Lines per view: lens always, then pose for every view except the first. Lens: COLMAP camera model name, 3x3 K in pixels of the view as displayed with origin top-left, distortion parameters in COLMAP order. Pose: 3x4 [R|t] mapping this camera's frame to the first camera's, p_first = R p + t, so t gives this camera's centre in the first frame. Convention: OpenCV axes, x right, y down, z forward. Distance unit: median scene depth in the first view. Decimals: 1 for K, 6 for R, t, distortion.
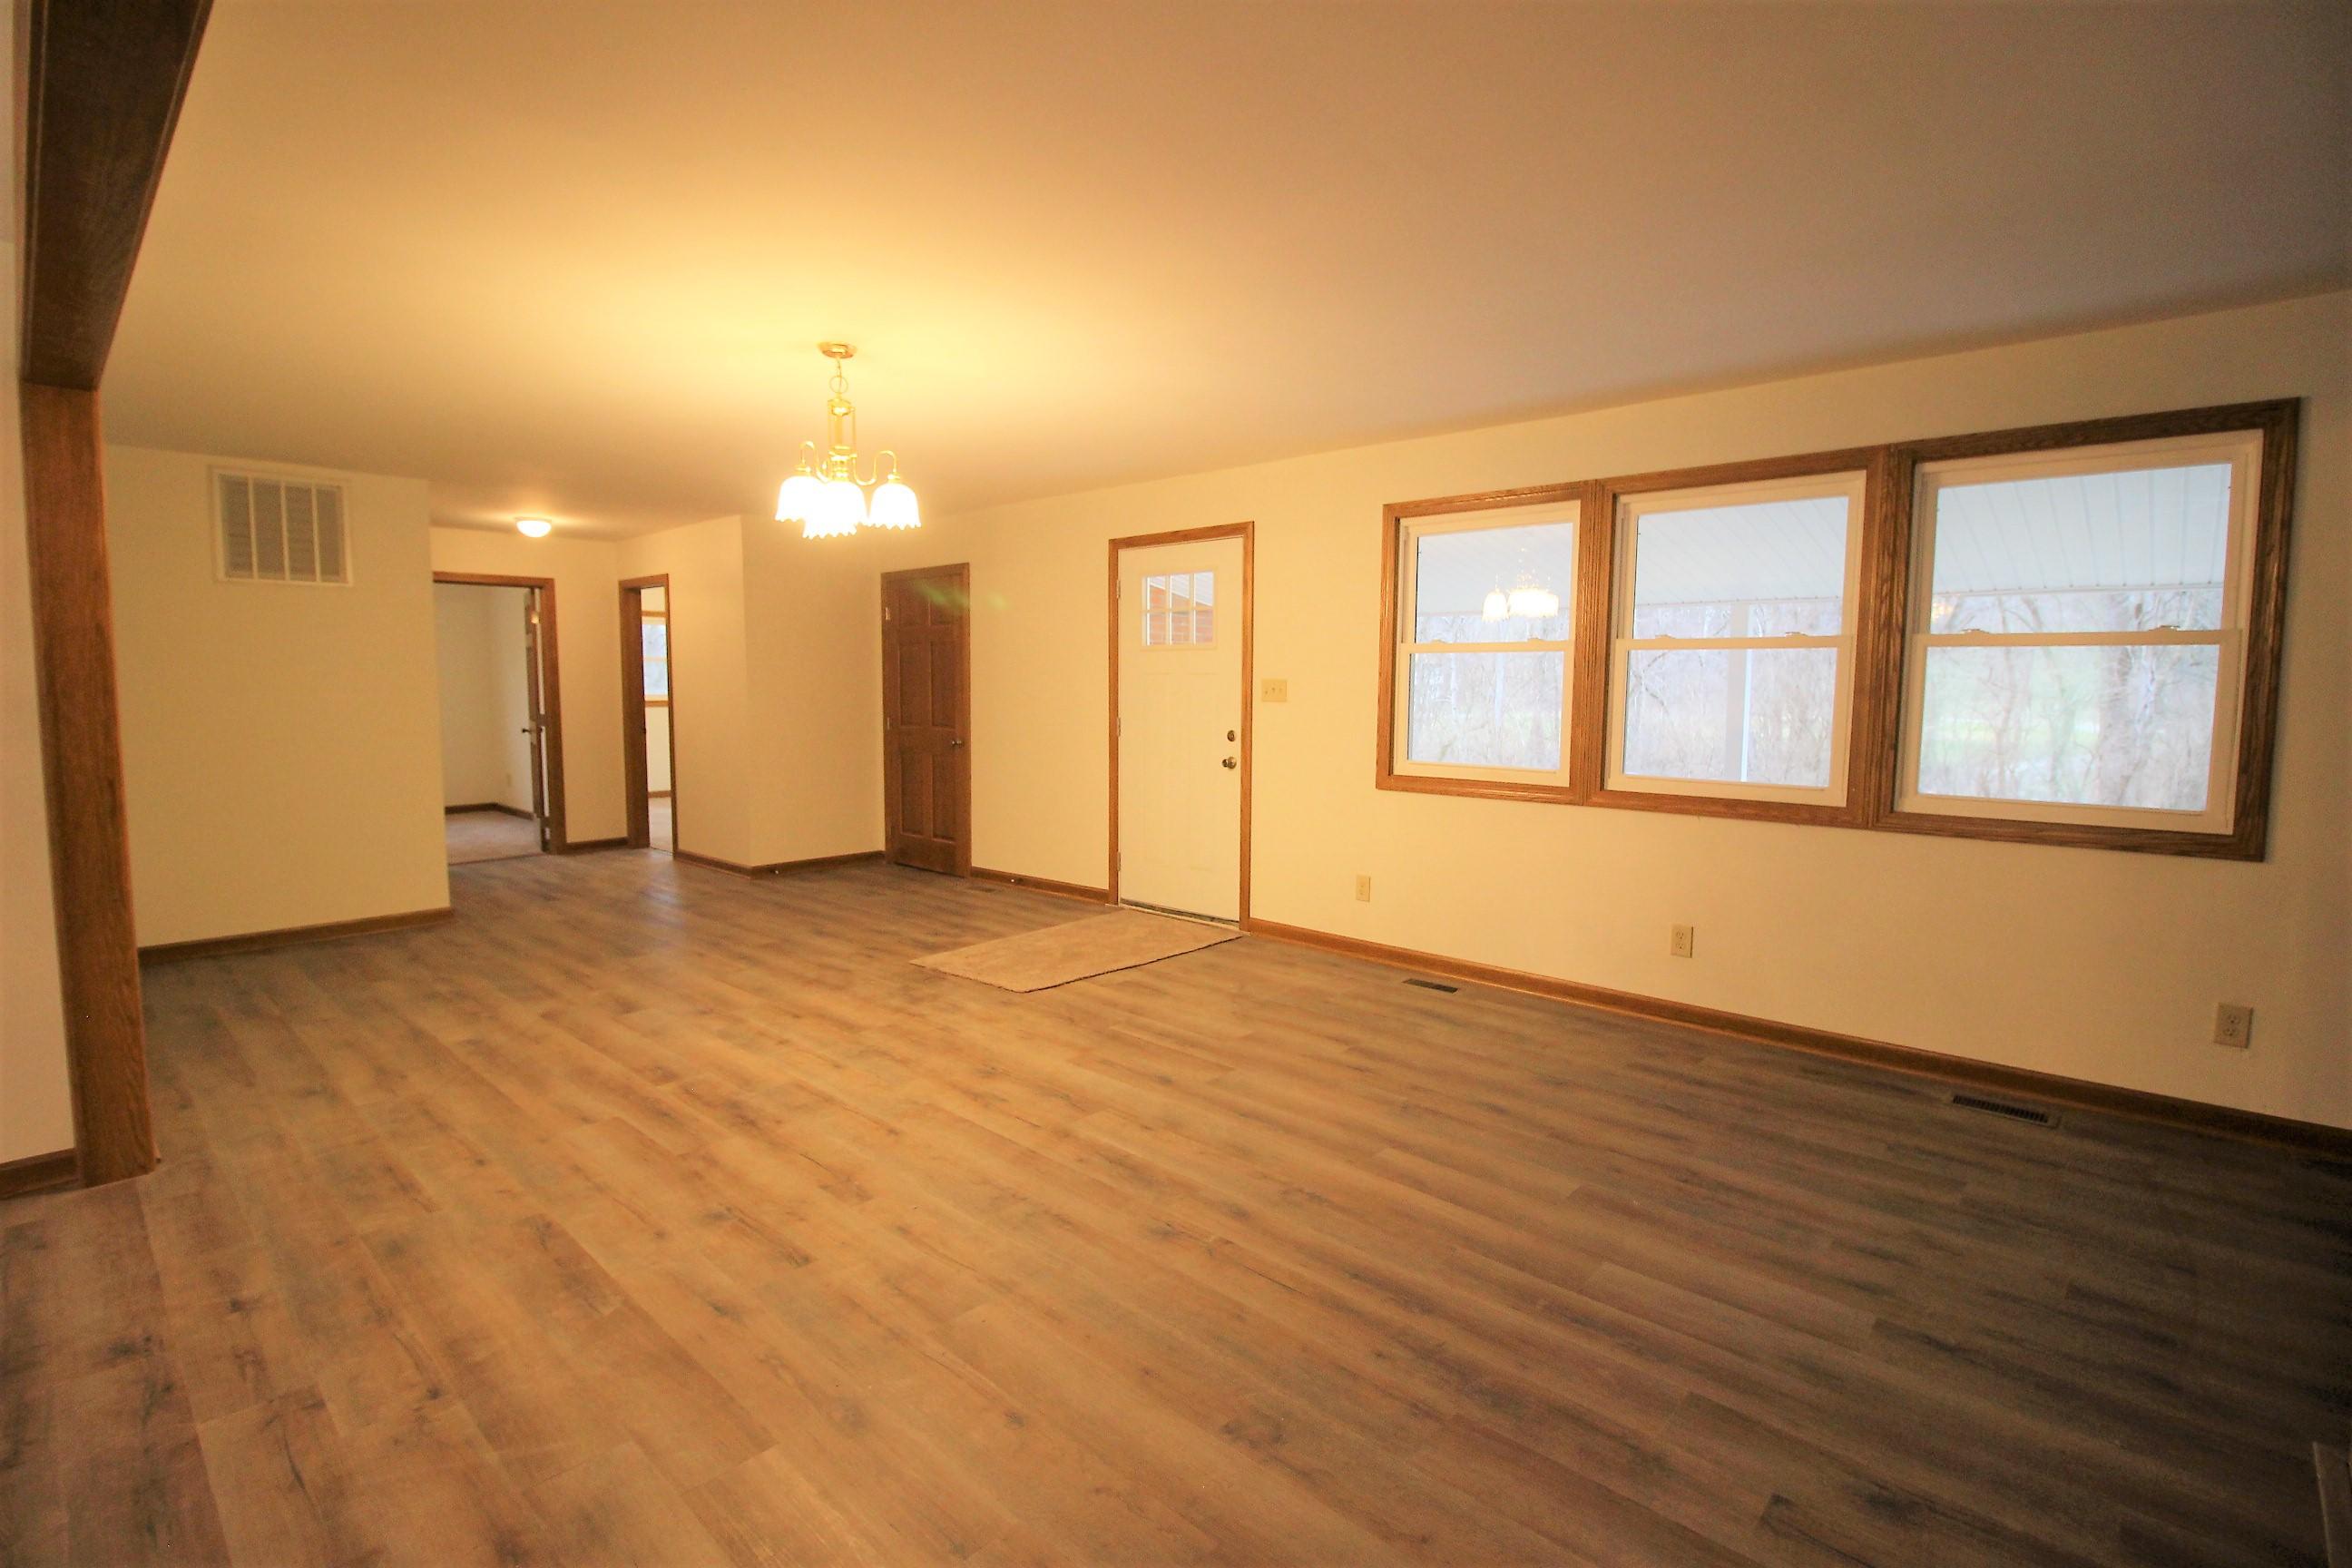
lens RADIAL K [[1081.0, 0, 1185.9], [0, 1081.0, 773.3], [0, 0, 1]] dist [-0.002717, -0.010891]
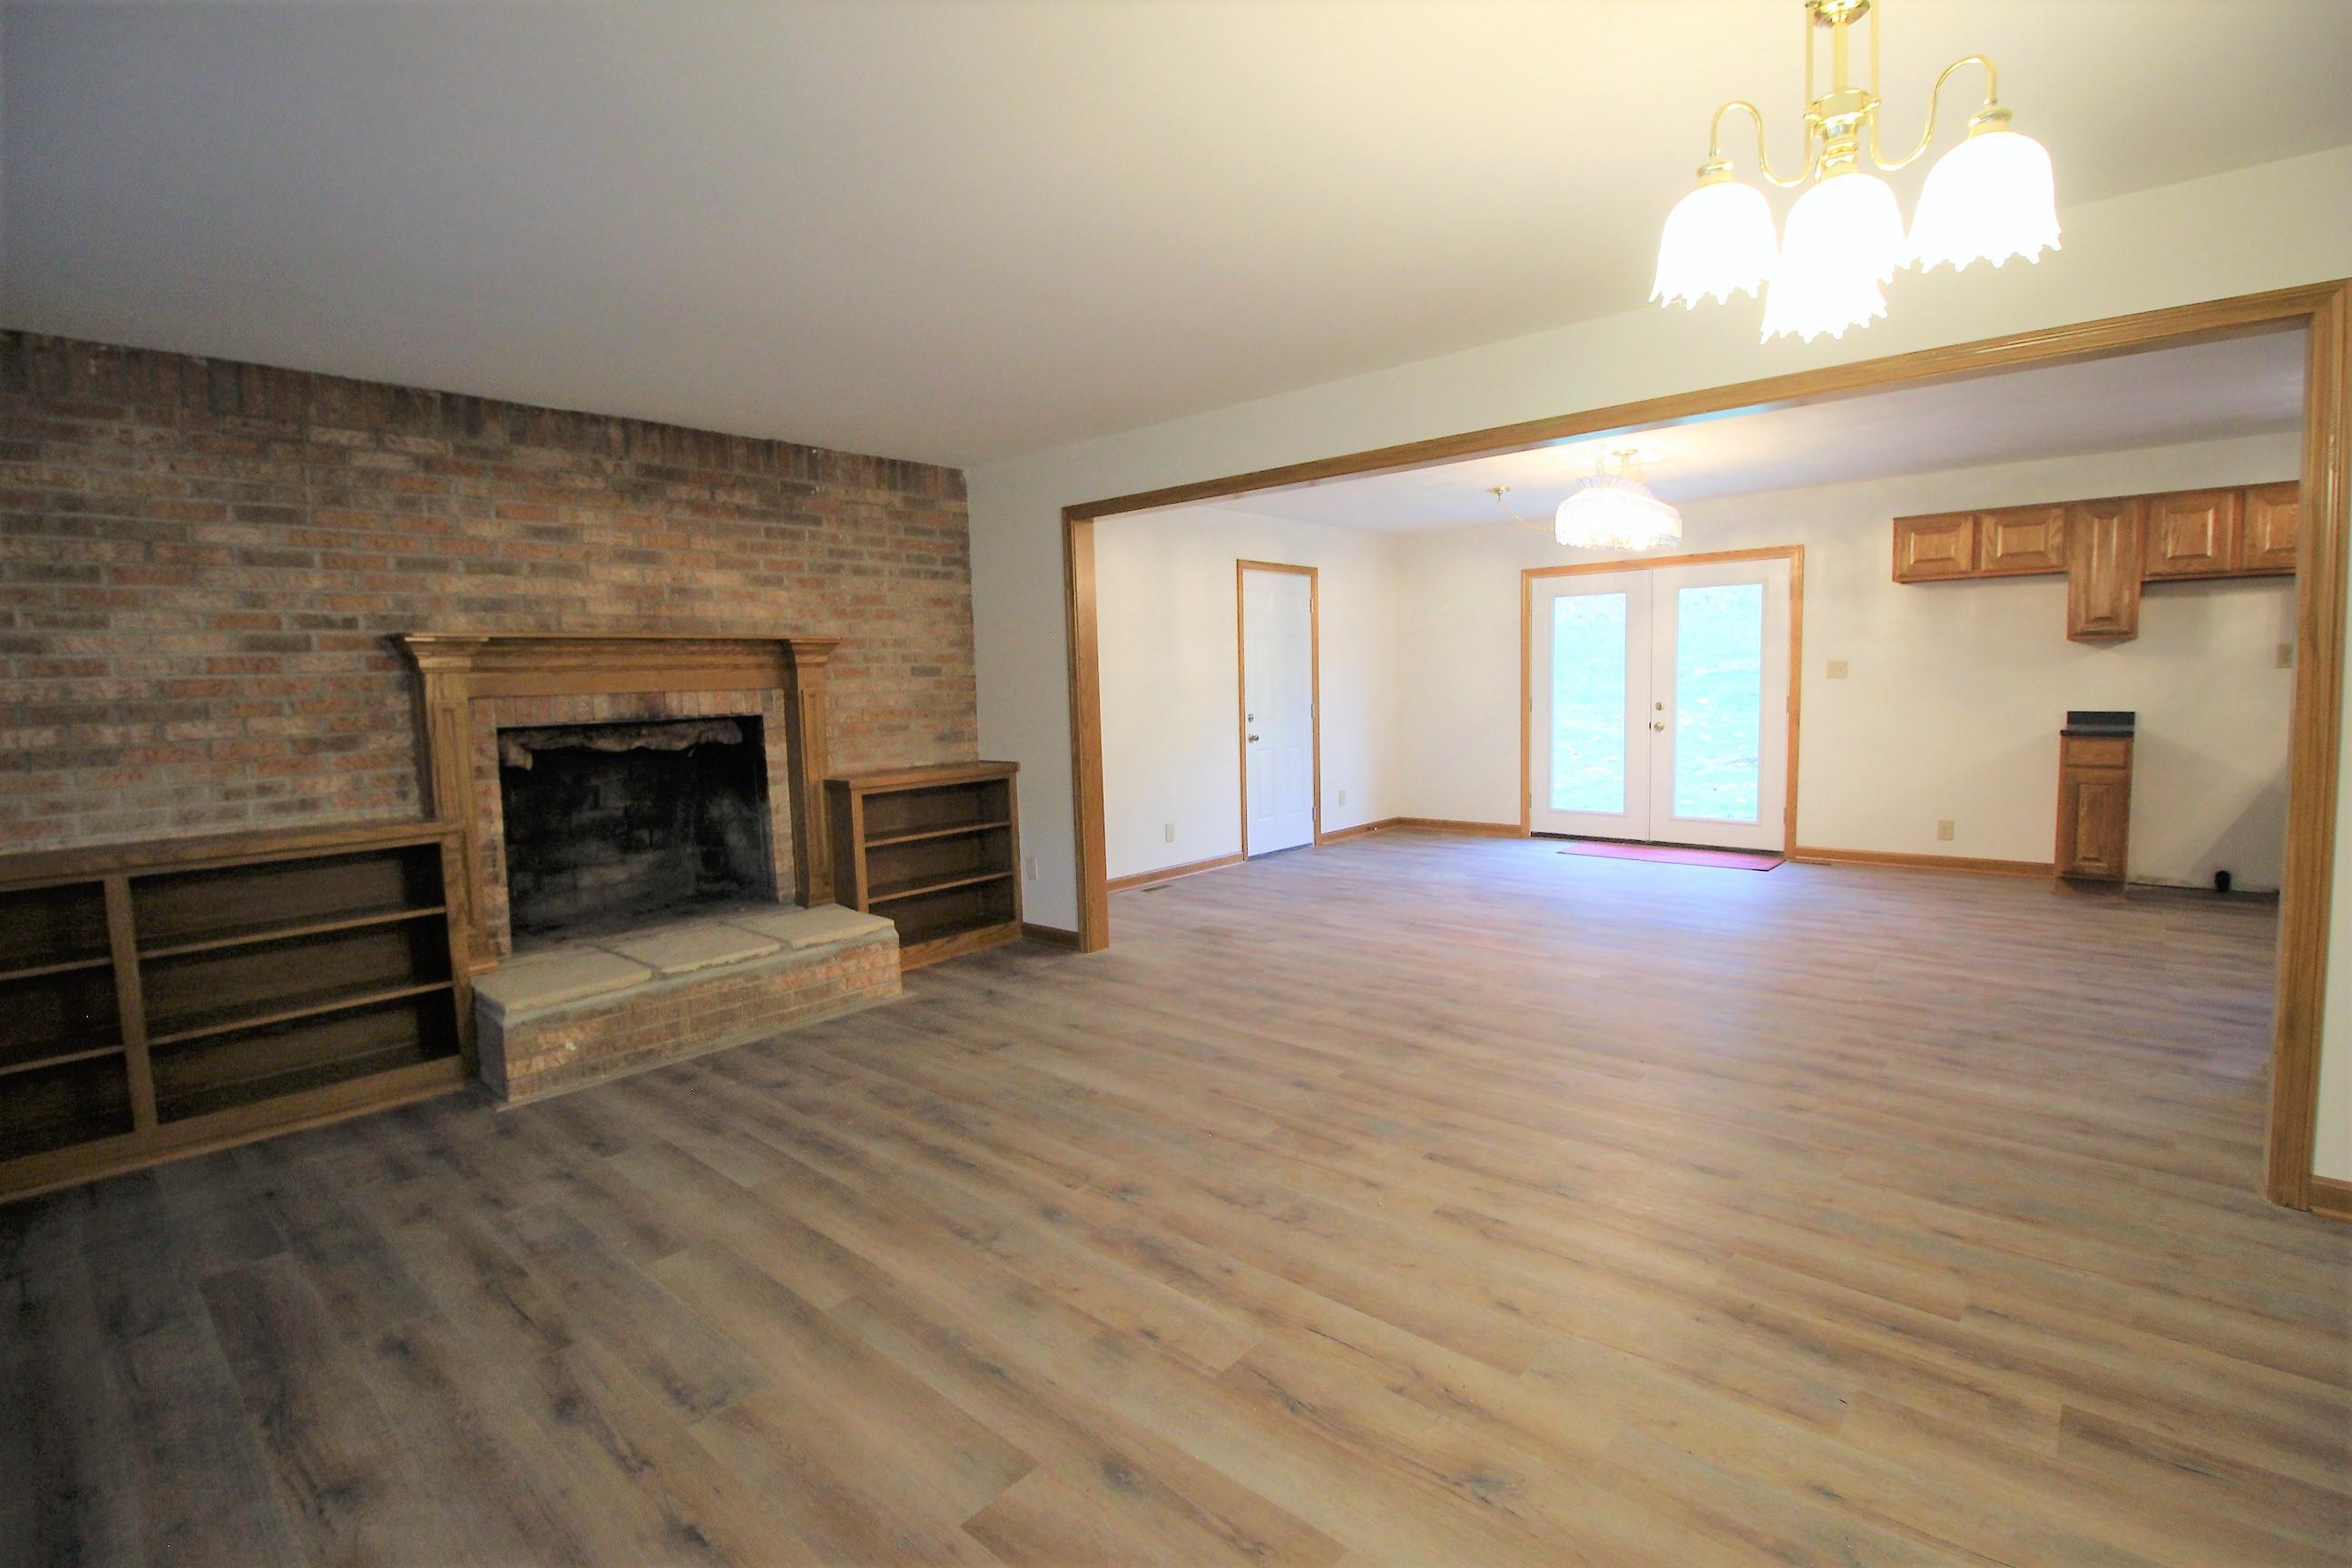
lens RADIAL K [[1081.0, 0, 1180.3], [0, 1081.0, 770.0], [0, 0, 1]] dist [-0.002717, -0.010891]
pose [[-0.999509, 0.027708, -0.014604, -0.049168], [0.024811, 0.985009, 0.170710, -0.119680], [0.019116, 0.170264, -0.985213, 1.418352]]
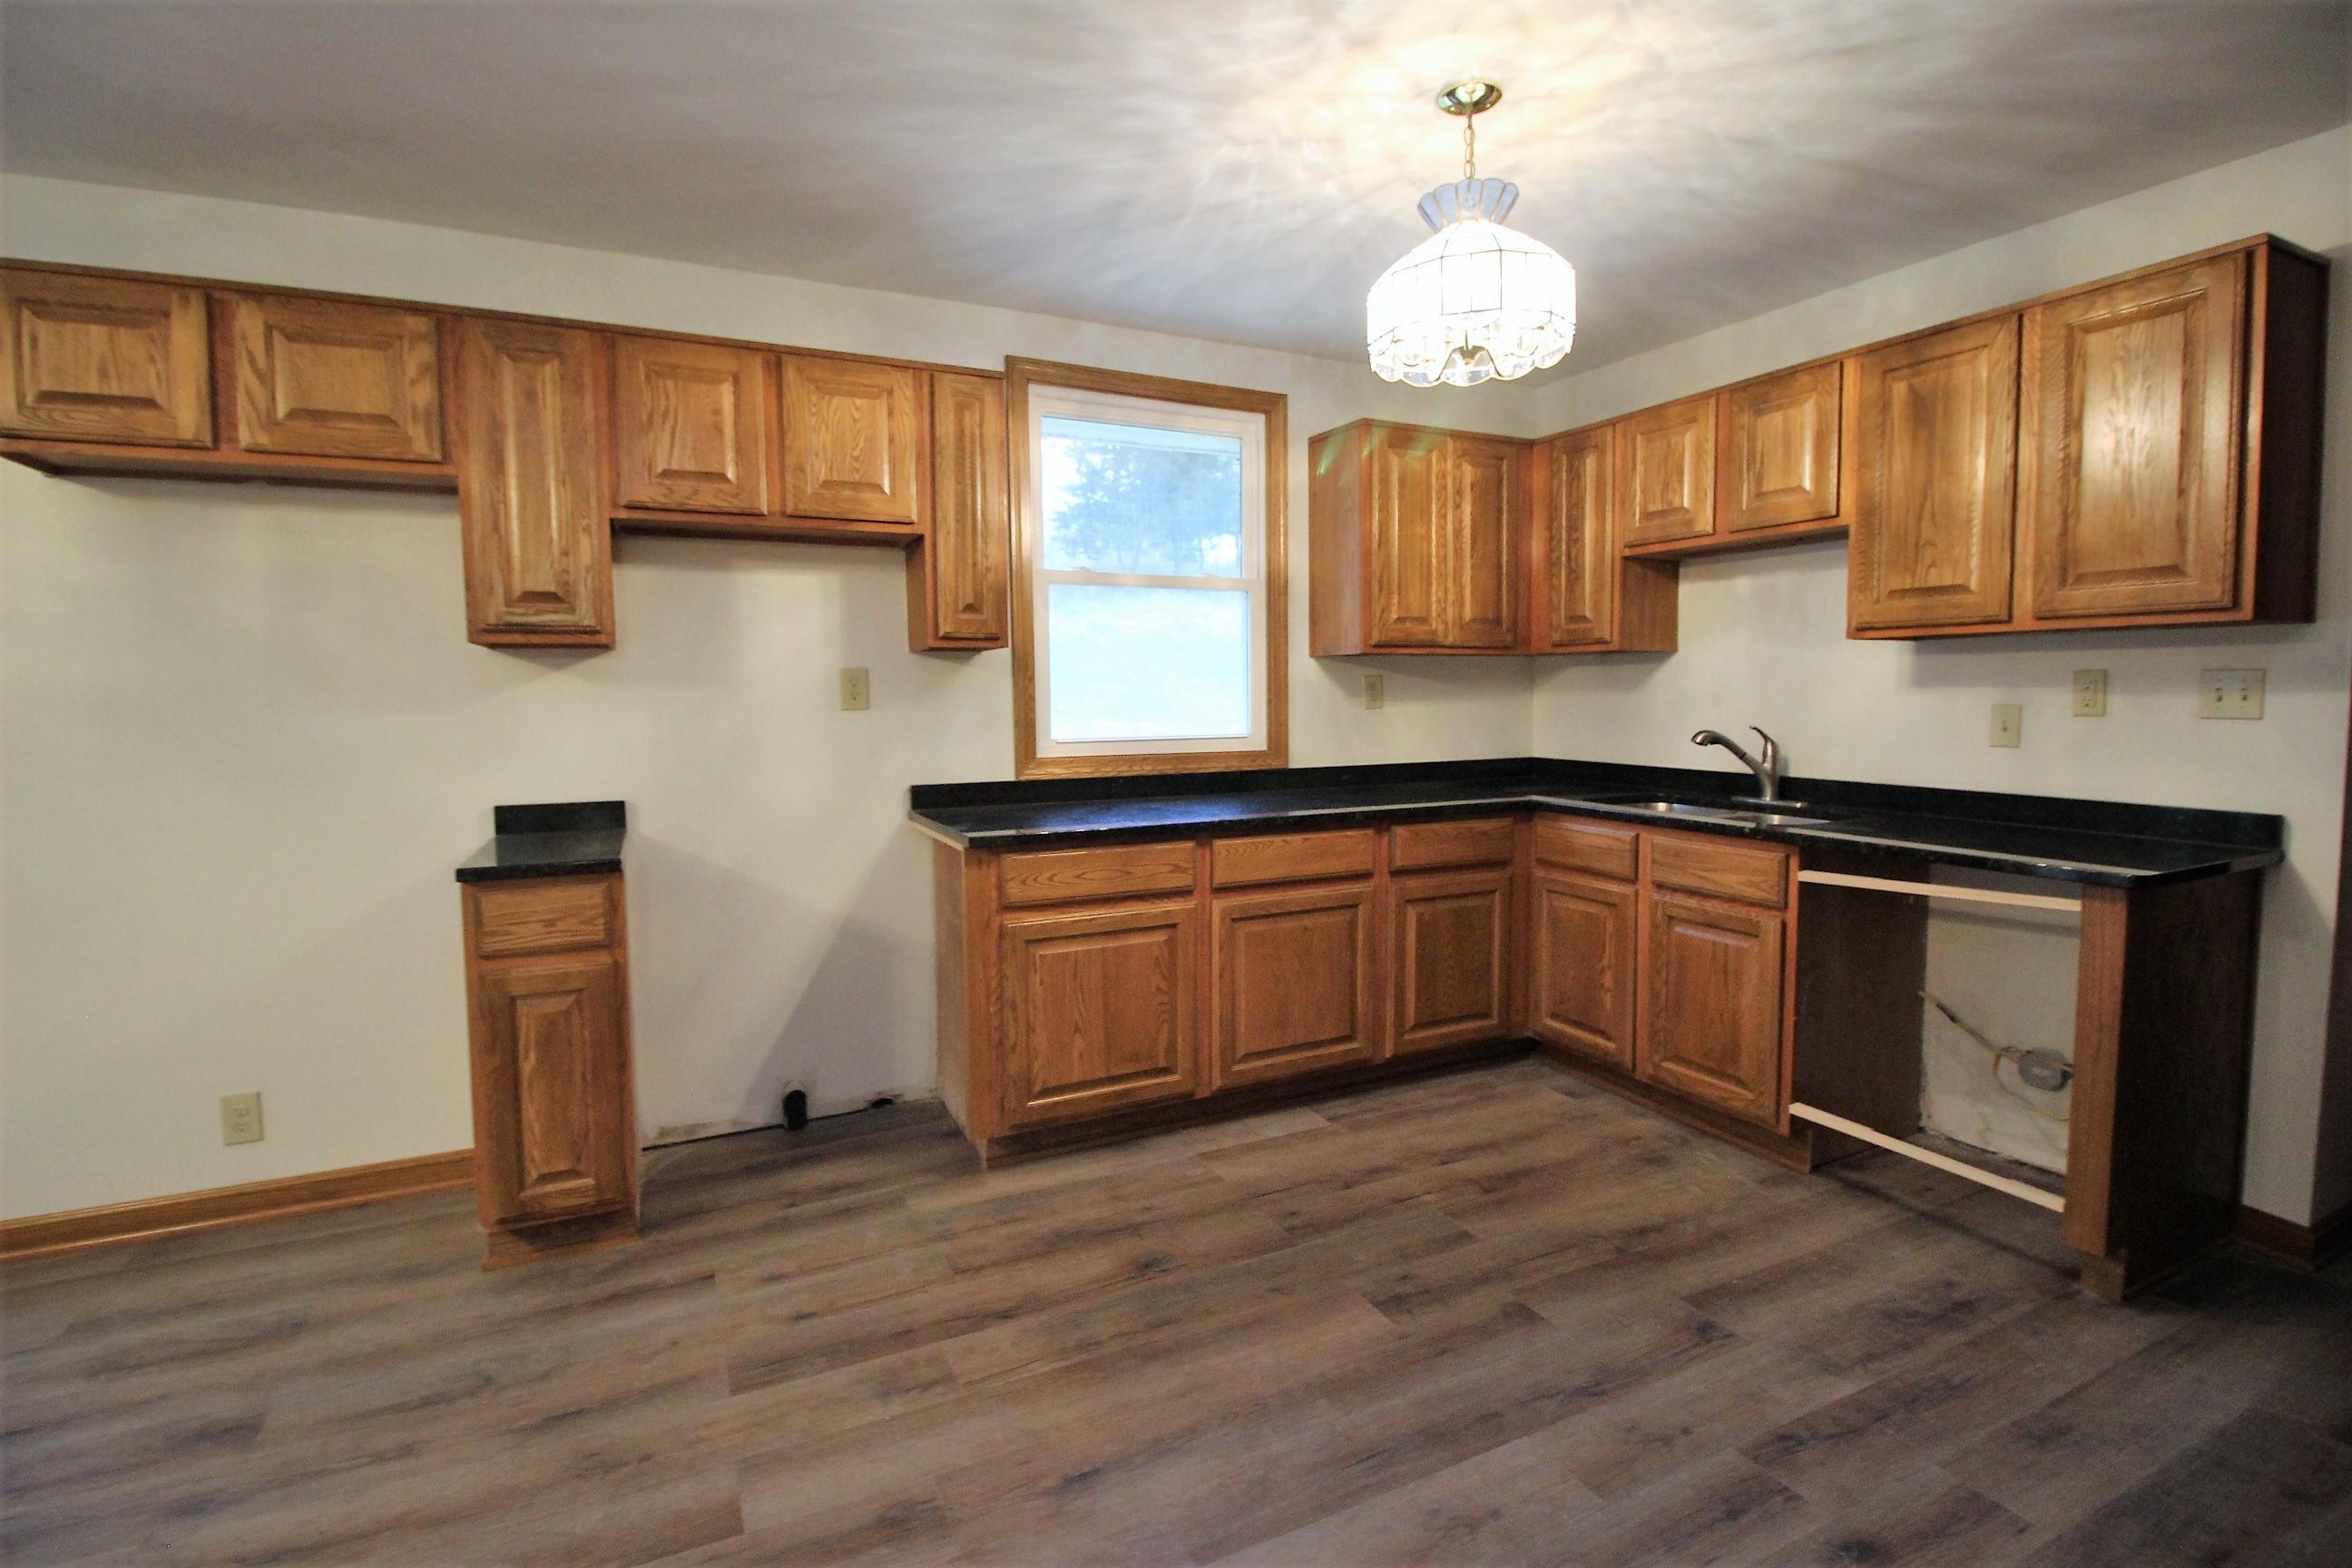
lens RADIAL K [[1081.0, 0, 1175.6], [0, 1081.0, 768.5], [0, 0, 1]] dist [-0.002717, -0.010891]
pose [[-0.368106, 0.067224, -0.927351, -0.948867], [-0.070583, 0.992484, 0.099963, -0.023741], [0.927101, 0.102252, -0.360594, 0.476534]]
